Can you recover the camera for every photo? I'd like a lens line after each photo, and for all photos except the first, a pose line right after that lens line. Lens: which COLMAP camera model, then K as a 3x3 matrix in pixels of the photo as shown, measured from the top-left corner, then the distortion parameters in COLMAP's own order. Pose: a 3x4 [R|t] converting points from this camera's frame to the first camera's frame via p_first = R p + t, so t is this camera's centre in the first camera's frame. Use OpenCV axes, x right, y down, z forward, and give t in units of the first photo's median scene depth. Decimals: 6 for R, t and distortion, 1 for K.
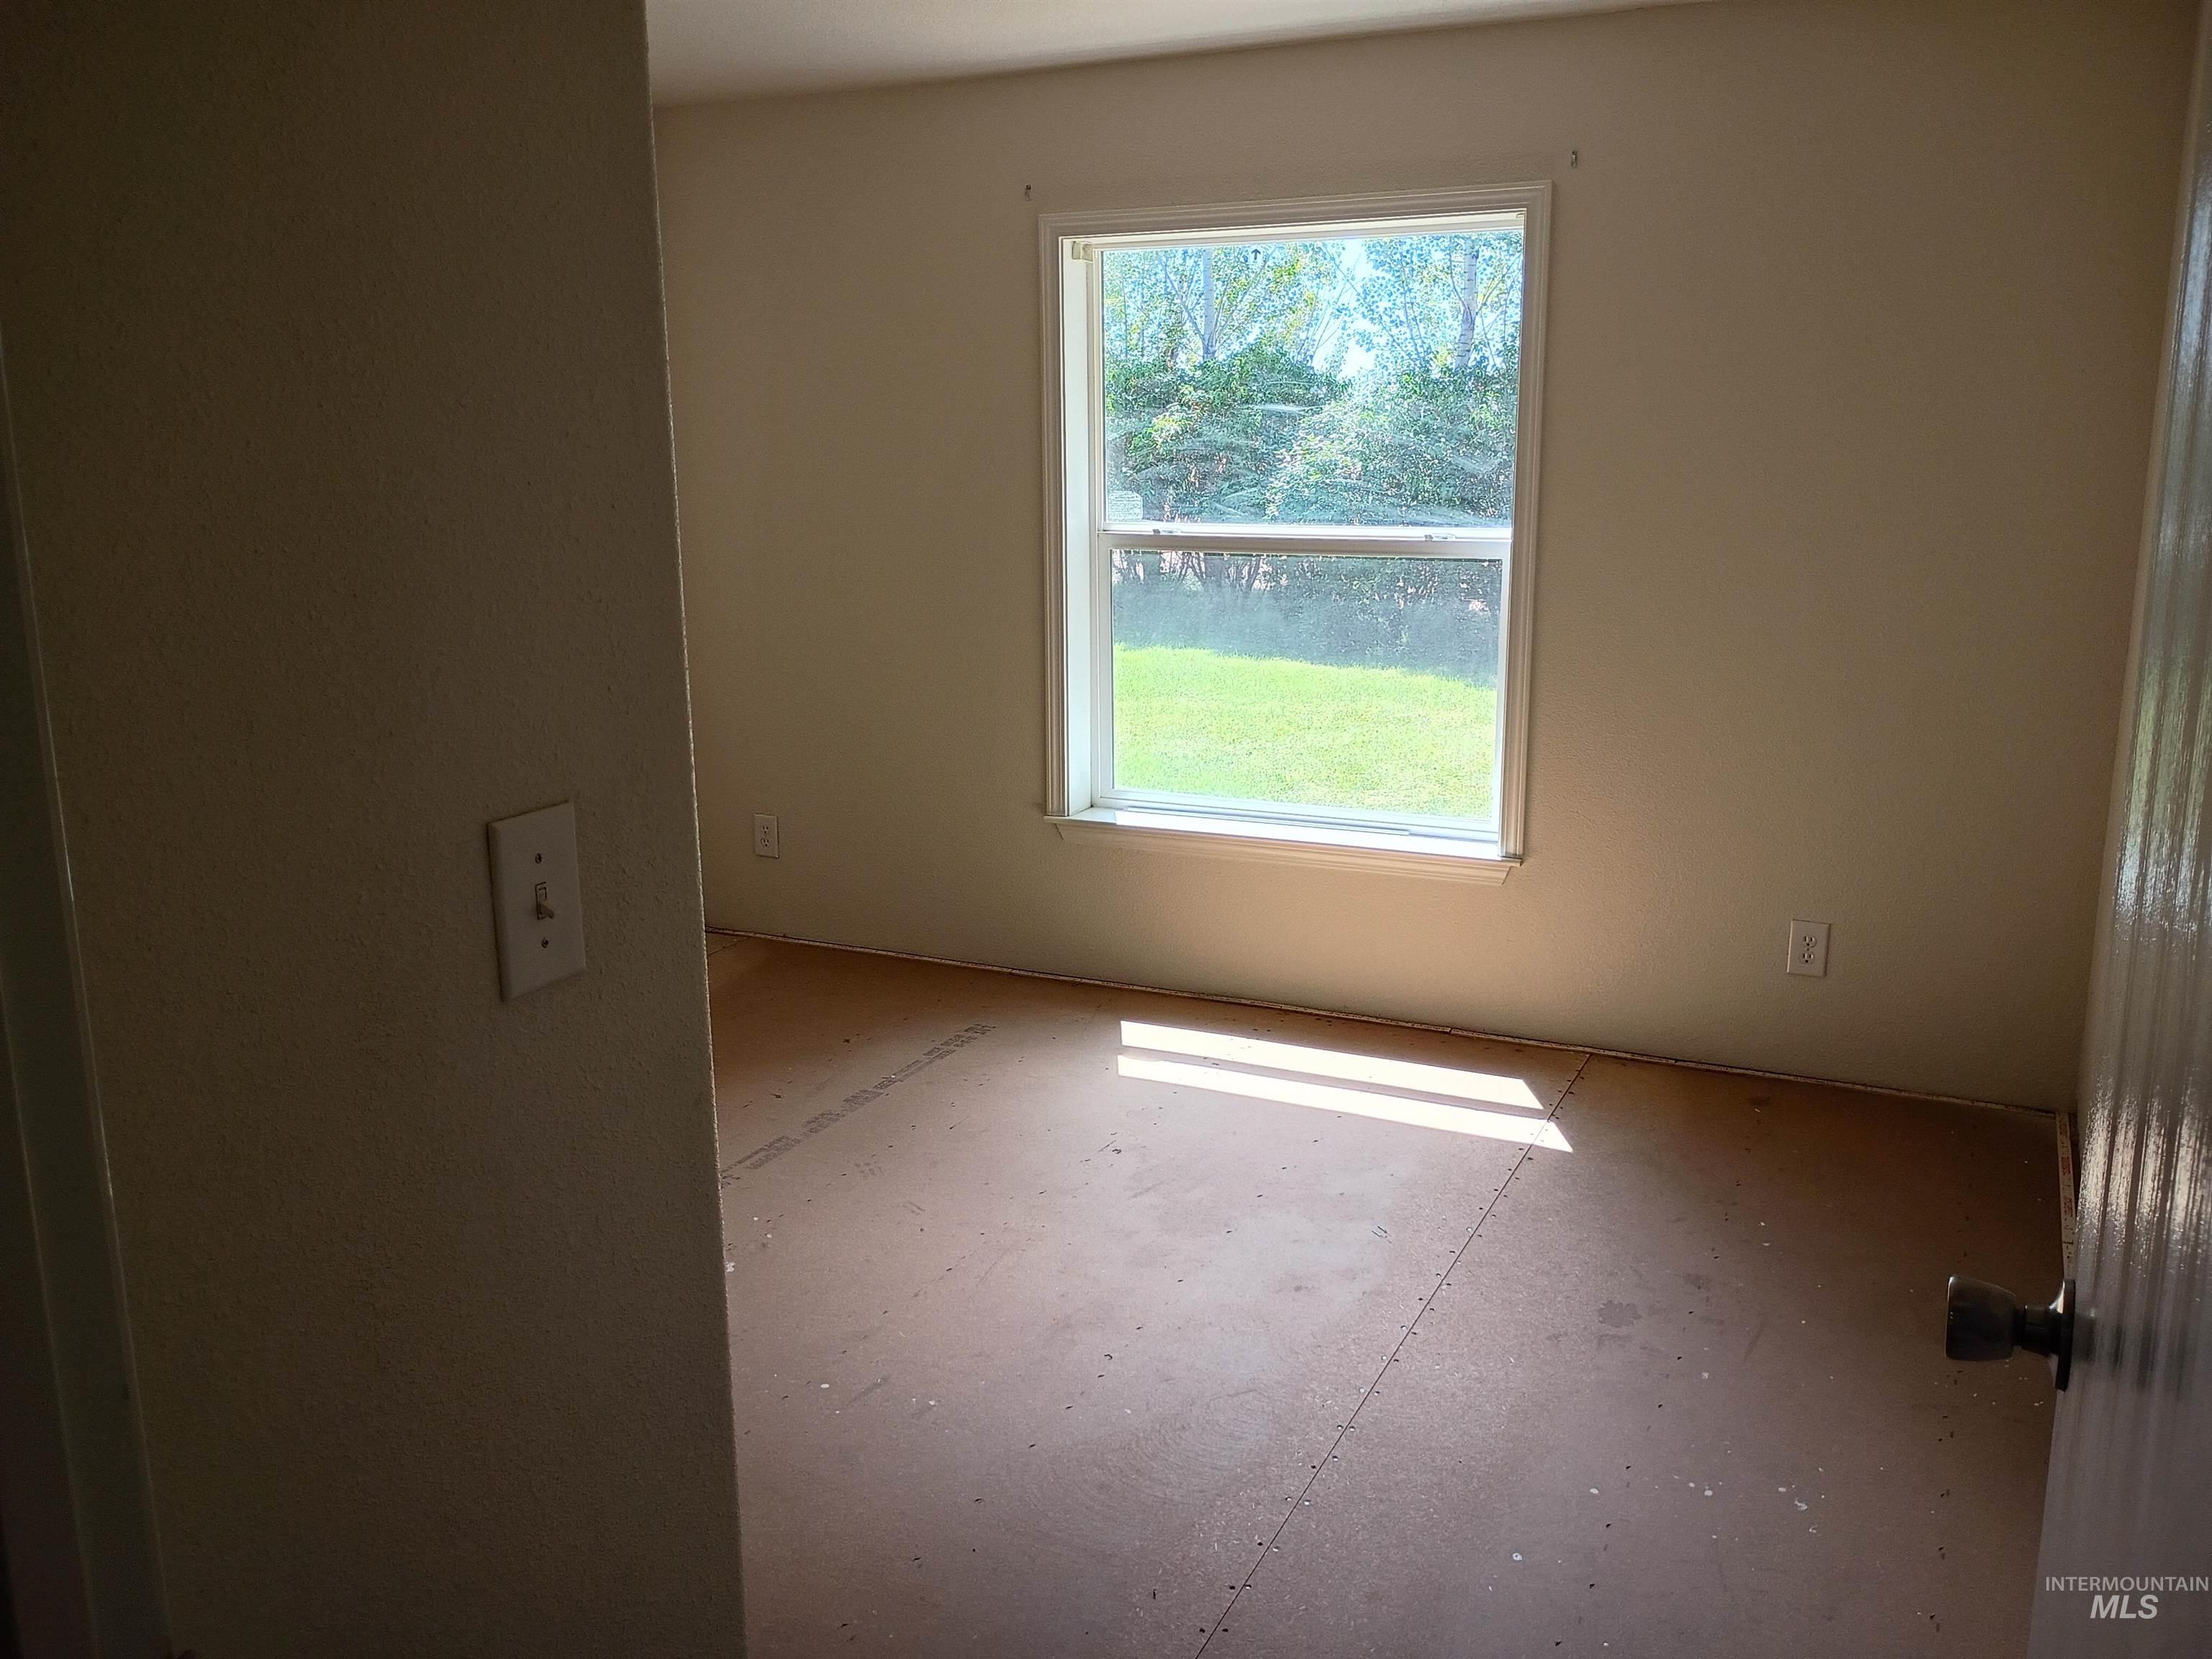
lens RADIAL K [[1839.5, 0, 1108.4], [0, 1839.5, 826.3], [0, 0, 1]] dist [0.042205, -0.040316]
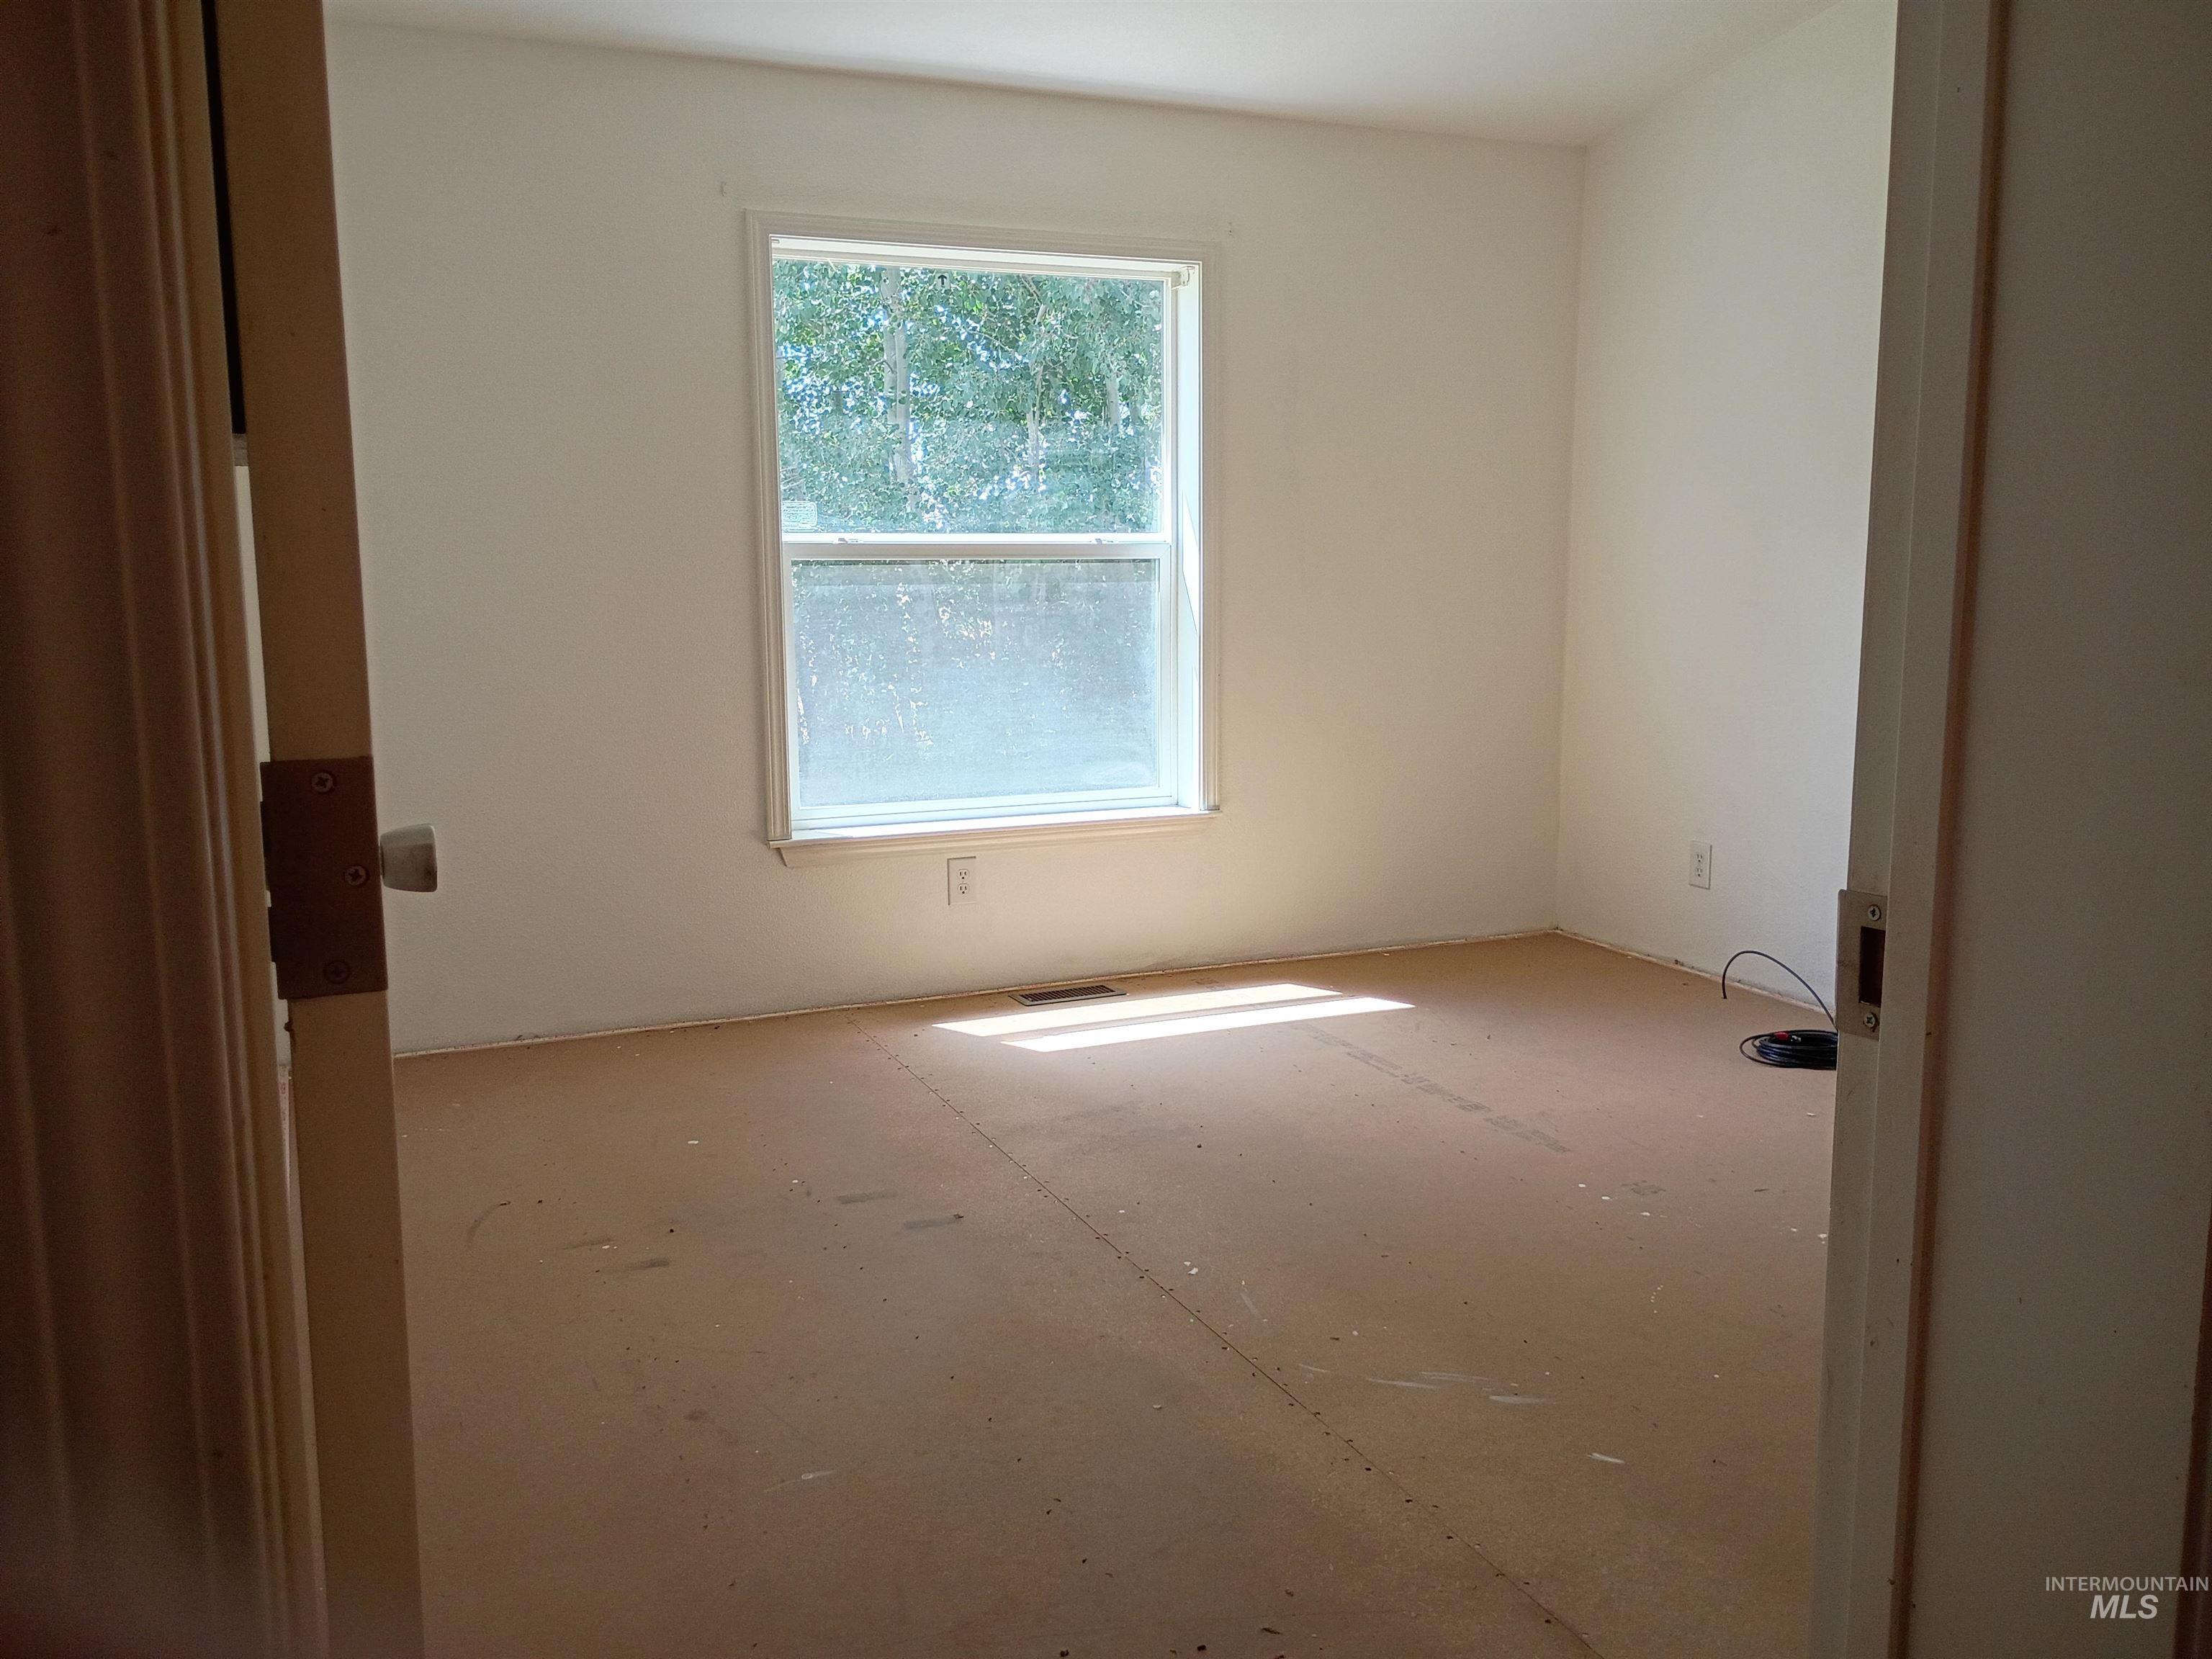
lens RADIAL K [[1839.5, 0, 1108.4], [0, 1839.5, 826.3], [0, 0, 1]] dist [0.042205, -0.040316]
pose [[0.645101, -0.140167, 0.751131, -0.709296], [0.139562, 0.988109, 0.064528, -0.057283], [-0.751244, 0.063202, 0.656992, 0.268948]]
